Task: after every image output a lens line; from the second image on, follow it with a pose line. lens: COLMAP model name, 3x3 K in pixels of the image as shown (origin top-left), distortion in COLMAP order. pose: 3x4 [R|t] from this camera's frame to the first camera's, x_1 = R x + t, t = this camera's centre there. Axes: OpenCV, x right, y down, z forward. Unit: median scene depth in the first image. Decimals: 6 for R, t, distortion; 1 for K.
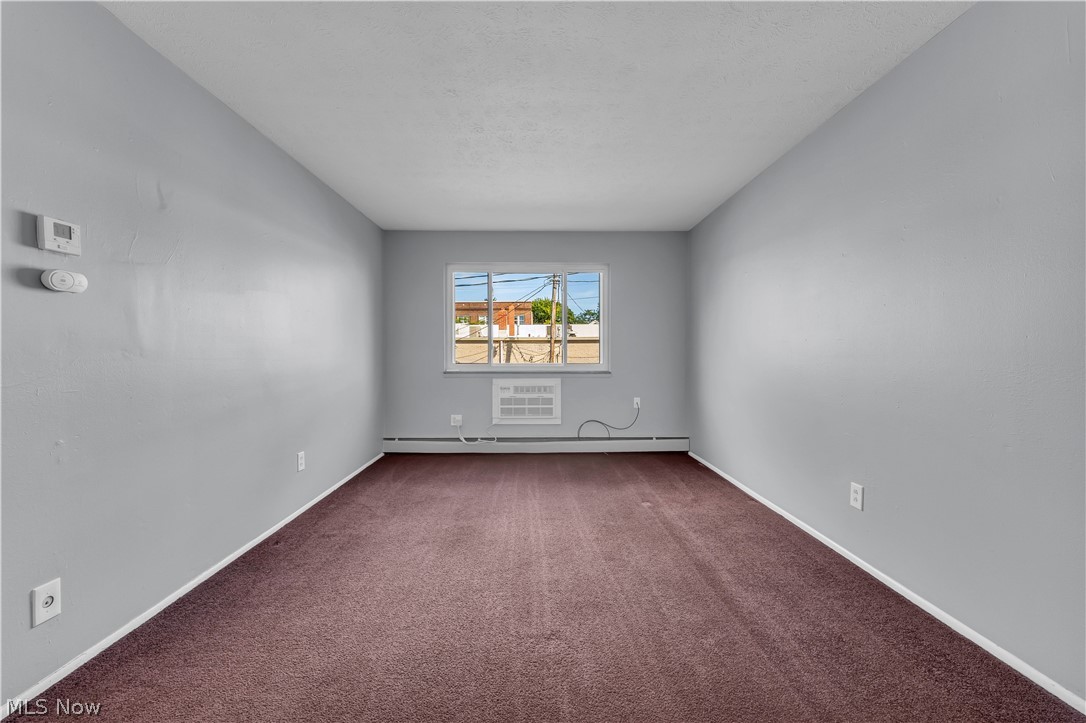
lens RADIAL K [[448.3, 0, 543.8], [0, 448.3, 355.4], [0, 0, 1]] dist [-0.001158, -0.000412]
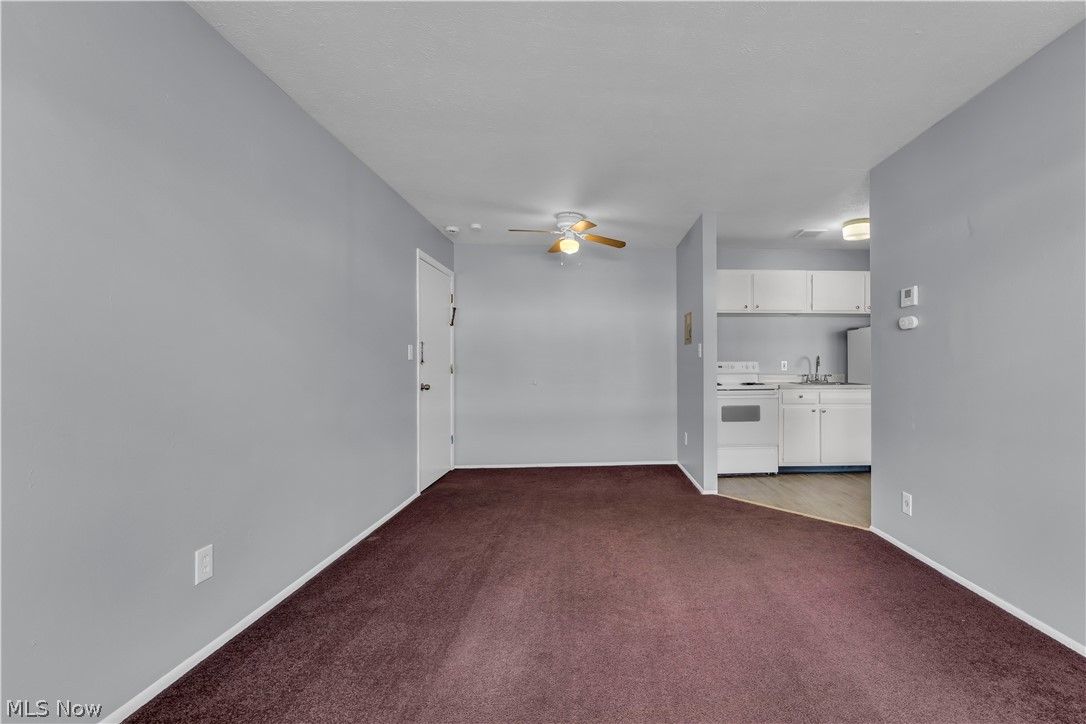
lens RADIAL K [[486.6, 0, 630.3], [0, 486.6, 359.8], [0, 0, 1]] dist [0.024759, 0.000248]
pose [[-0.999000, -0.000144, -0.044712, 0.062947], [0.000110, 0.999984, -0.005683, -0.010324], [0.044712, -0.005682, -0.998984, 2.223063]]
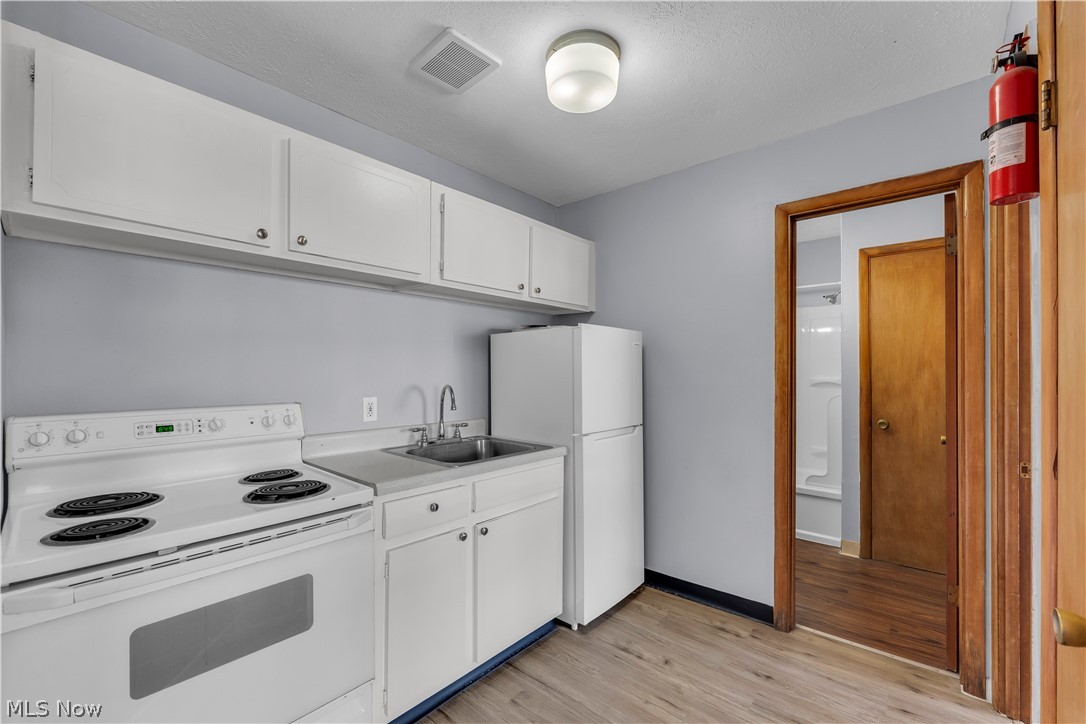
lens RADIAL K [[448.3, 0, 536.4], [0, 448.3, 370.1], [0, 0, 1]] dist [-0.001158, -0.000412]
pose [[-0.697662, -0.004981, -0.716410, -0.454335], [-0.005802, 0.999982, -0.001301, -0.084406], [0.716404, 0.003249, -0.697679, 0.502228]]
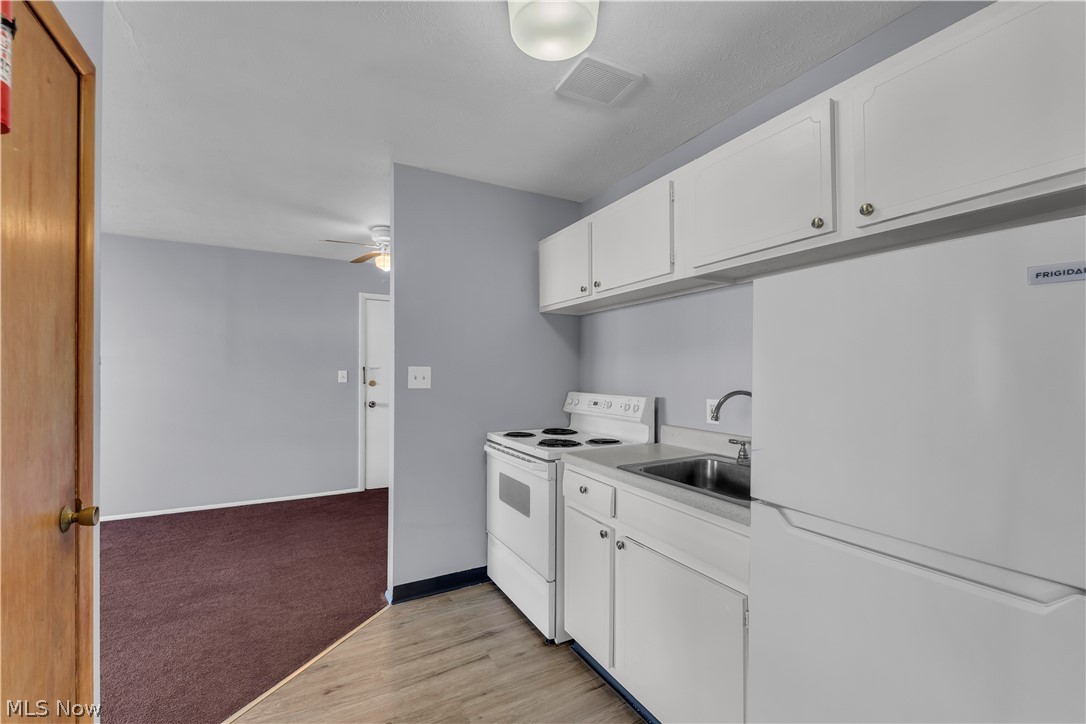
lens RADIAL K [[448.3, 0, 546.8], [0, 448.3, 371.0], [0, 0, 1]] dist [-0.001158, -0.000412]
pose [[-0.456600, -0.003849, 0.889664, -1.696340], [-0.003526, 0.999991, 0.002516, -0.086671], [-0.889665, -0.001988, -0.456609, 0.304603]]
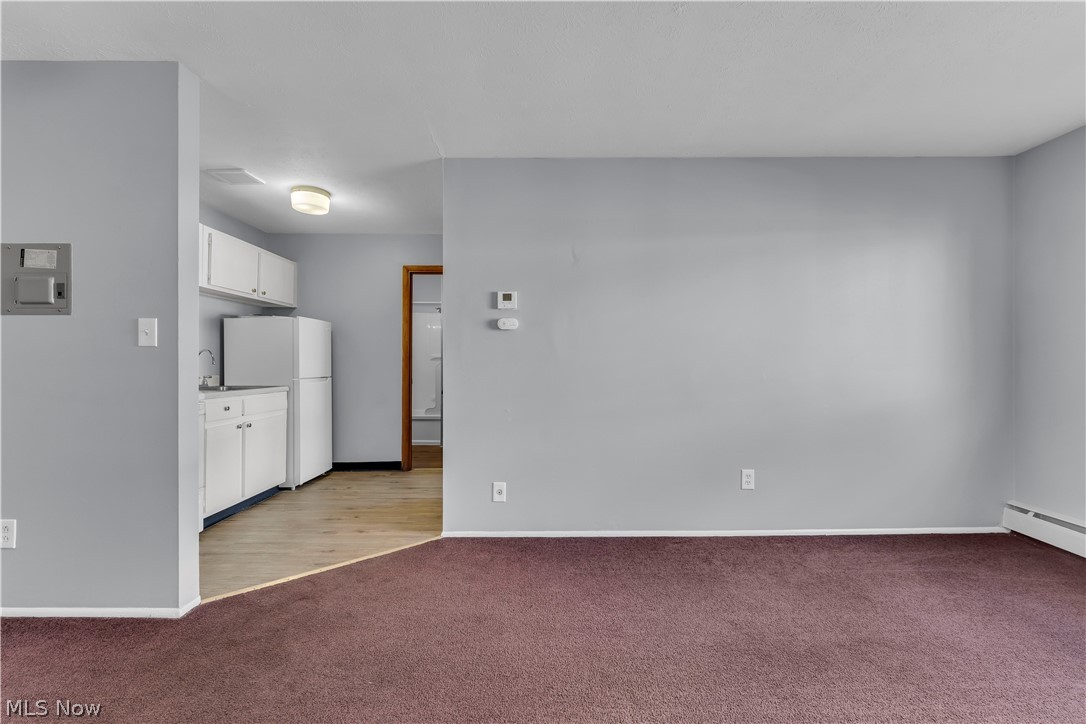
lens RADIAL K [[448.3, 0, 549.0], [0, 448.3, 360.6], [0, 0, 1]] dist [-0.001158, -0.000412]
pose [[-0.022676, -0.007622, -0.999714, 0.619094], [-0.006612, 0.999950, -0.007473, -0.000213], [0.999721, 0.006441, -0.022725, 0.956216]]
